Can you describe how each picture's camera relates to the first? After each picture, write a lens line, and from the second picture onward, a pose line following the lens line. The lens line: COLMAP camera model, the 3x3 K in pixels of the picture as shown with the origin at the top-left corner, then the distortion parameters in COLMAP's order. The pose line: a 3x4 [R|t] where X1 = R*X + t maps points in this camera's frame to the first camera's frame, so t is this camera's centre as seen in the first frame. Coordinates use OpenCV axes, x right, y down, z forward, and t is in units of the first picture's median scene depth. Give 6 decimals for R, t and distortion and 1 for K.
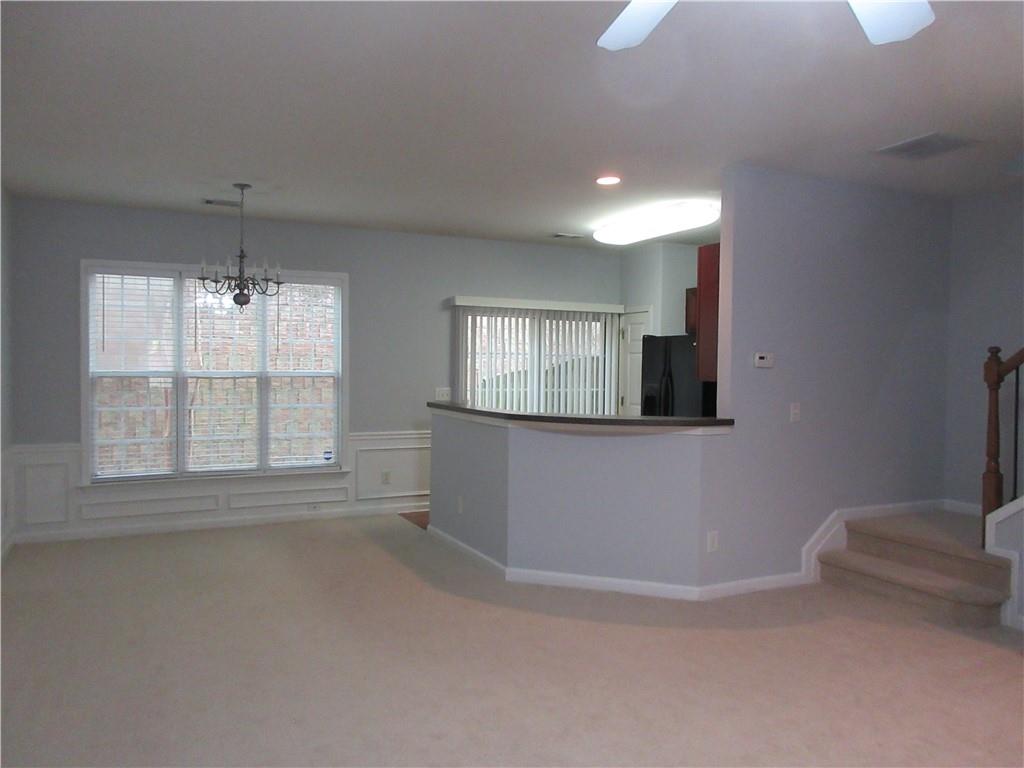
lens RADIAL K [[760.2, 0, 509.8], [0, 760.2, 378.4], [0, 0, 1]] dist [-0.001319, 0.003296]
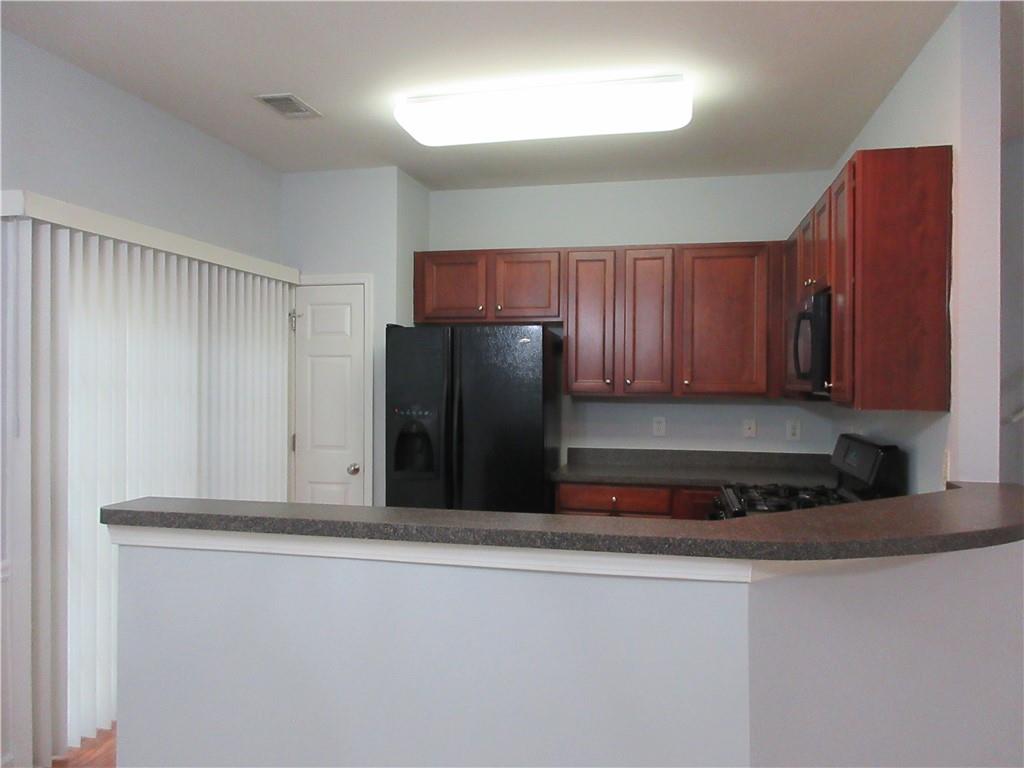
lens RADIAL K [[760.2, 0, 509.8], [0, 760.2, 378.4], [0, 0, 1]] dist [-0.001319, 0.003296]
pose [[0.621775, -0.008513, 0.783150, -0.252102], [0.015595, 0.999877, -0.001512, -0.017653], [-0.783041, 0.013153, 0.621831, 0.709779]]
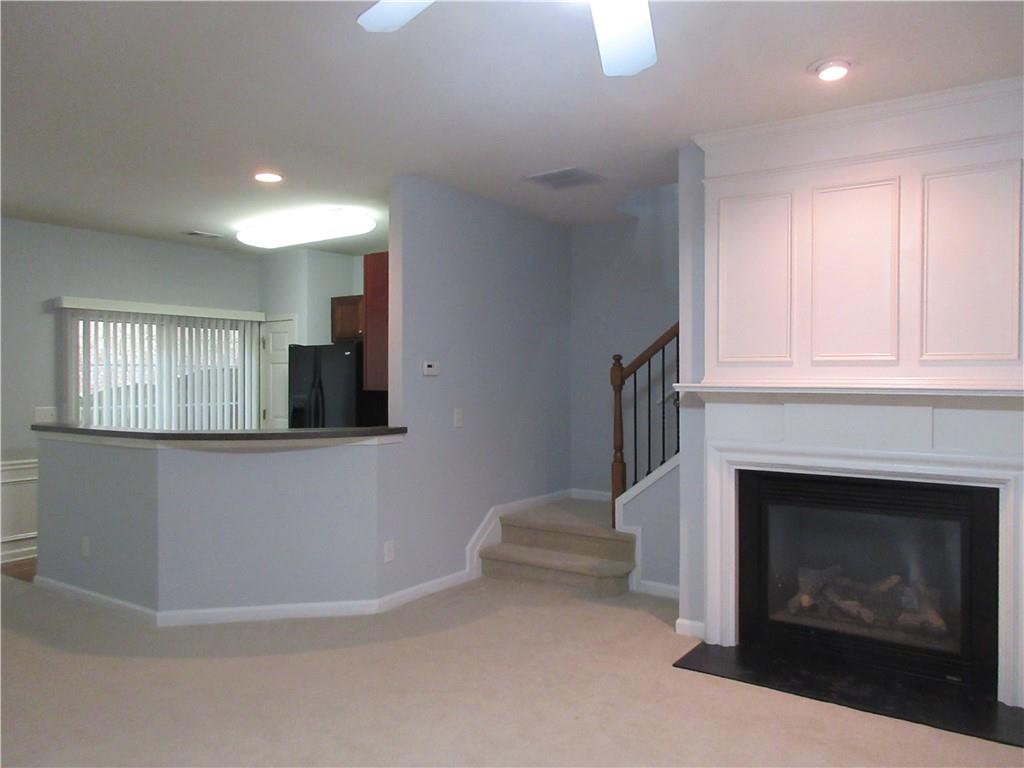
lens RADIAL K [[760.2, 0, 509.8], [0, 760.2, 378.4], [0, 0, 1]] dist [-0.001319, 0.003296]
pose [[0.875345, -0.016243, 0.483225, -0.053889], [0.023314, 0.999691, -0.008628, 0.000687], [-0.482936, 0.018818, 0.875454, 0.037140]]
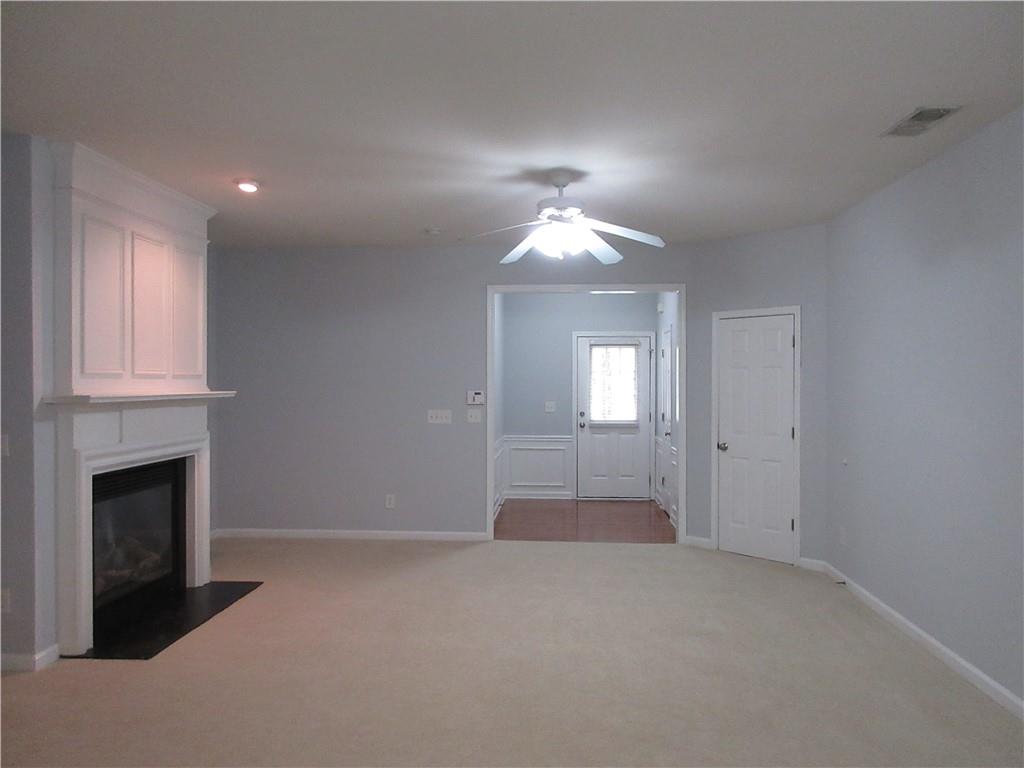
lens RADIAL K [[760.2, 0, 509.8], [0, 760.2, 378.4], [0, 0, 1]] dist [-0.001319, 0.003296]
pose [[-0.860270, -0.011719, 0.509703, -0.239016], [0.000604, 0.999712, 0.024004, -0.025781], [-0.509838, 0.020957, -0.860015, 0.888786]]
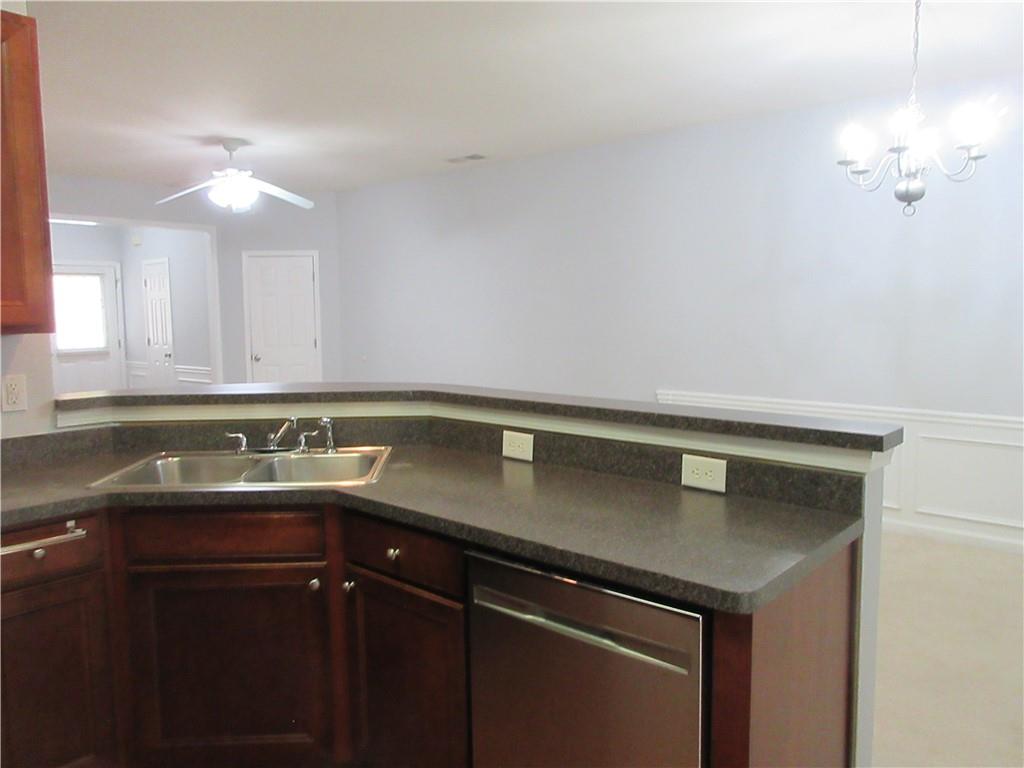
lens RADIAL K [[769.5, 0, 495.1], [0, 769.5, 370.6], [0, 0, 1]] dist [0.031579, 0.001034]
pose [[-0.931506, 0.030432, -0.362450, 0.142766], [-0.005068, 0.995311, 0.096592, -0.017495], [0.363690, 0.091812, -0.926984, 1.250093]]
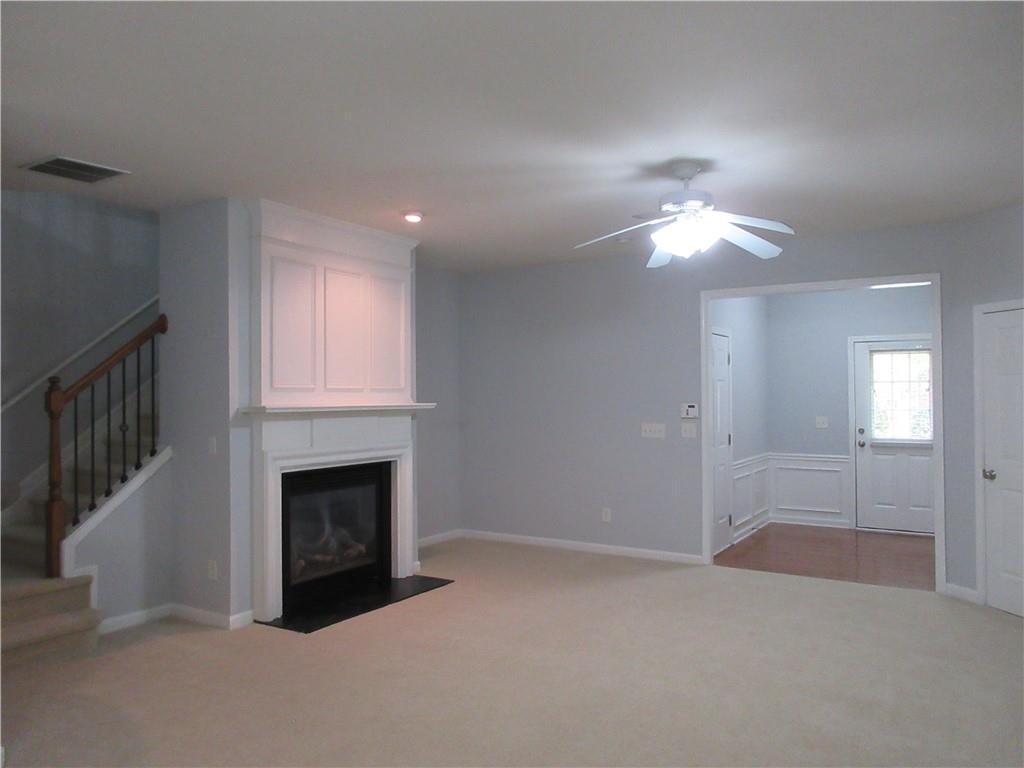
lens RADIAL K [[760.2, 0, 509.8], [0, 760.2, 378.4], [0, 0, 1]] dist [-0.001319, 0.003296]
pose [[-0.522691, 0.007817, 0.852486, -0.392491], [0.017317, 0.999849, 0.001450, -0.021424], [-0.852346, 0.015520, -0.522747, 0.715637]]
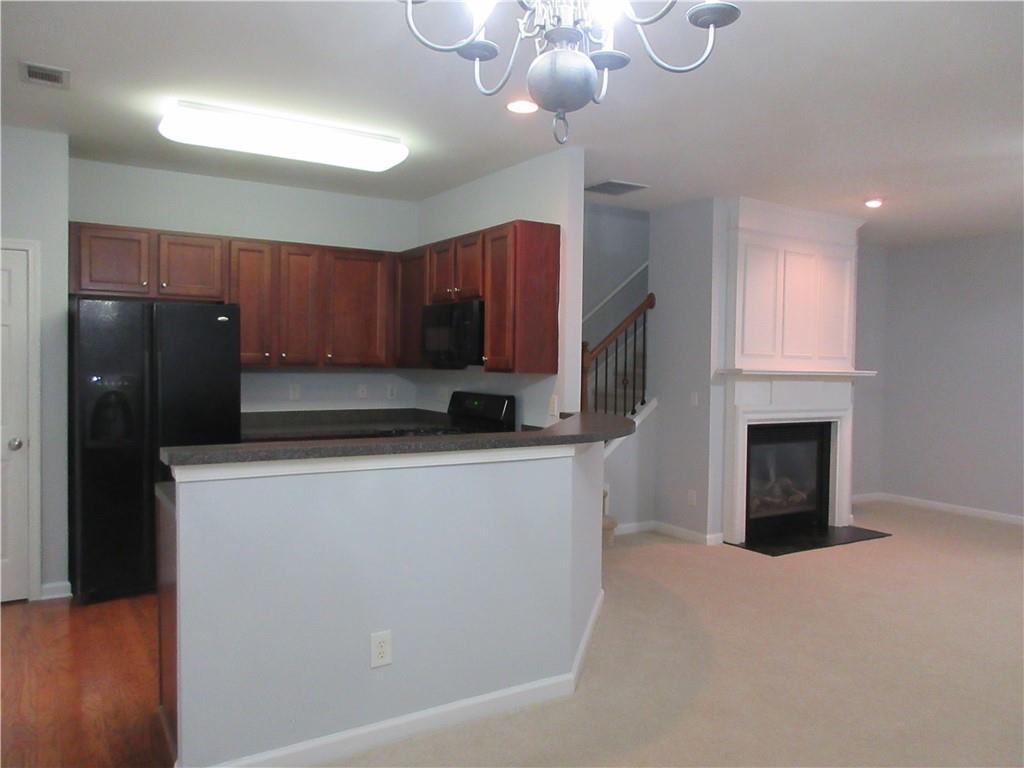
lens RADIAL K [[760.2, 0, 509.8], [0, 760.2, 378.4], [0, 0, 1]] dist [-0.001319, 0.003296]
pose [[-0.098139, -0.039859, 0.994374, -0.512085], [0.000058, 0.999197, 0.040058, -0.022070], [-0.995173, 0.003989, -0.098058, 0.898834]]
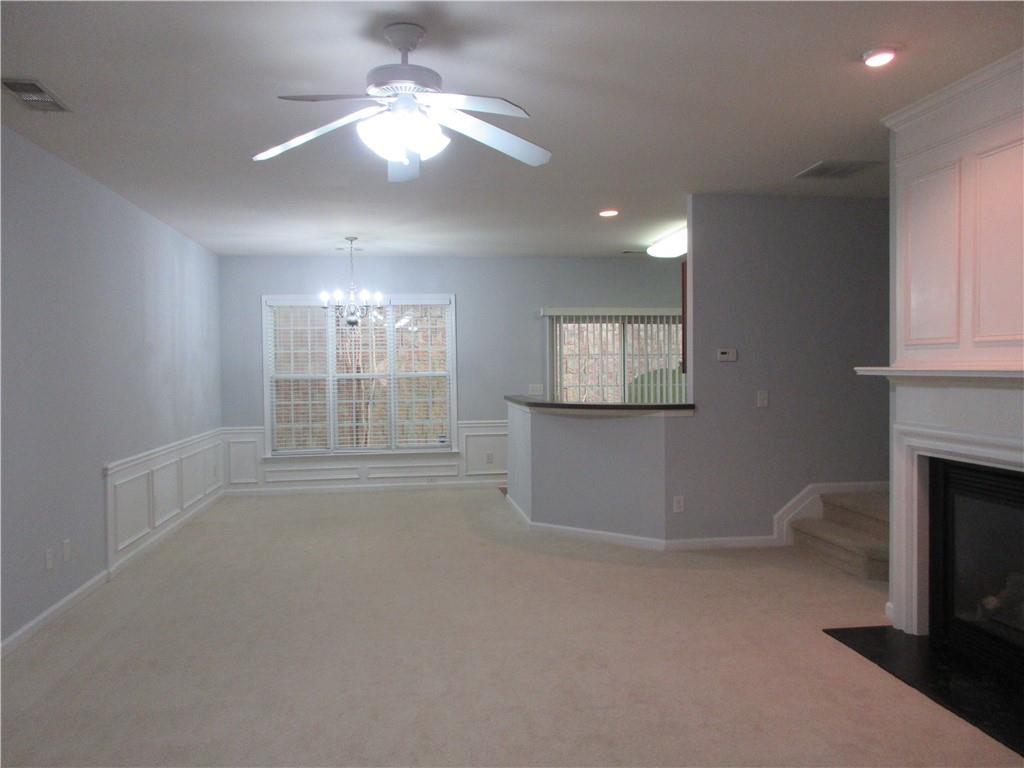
lens RADIAL K [[760.2, 0, 509.8], [0, 760.2, 378.4], [0, 0, 1]] dist [-0.001319, 0.003296]
pose [[0.950502, -0.017352, -0.310232, 0.293573], [0.016122, 0.999849, -0.006530, 0.011776], [0.310299, 0.001205, 0.950638, -0.186648]]
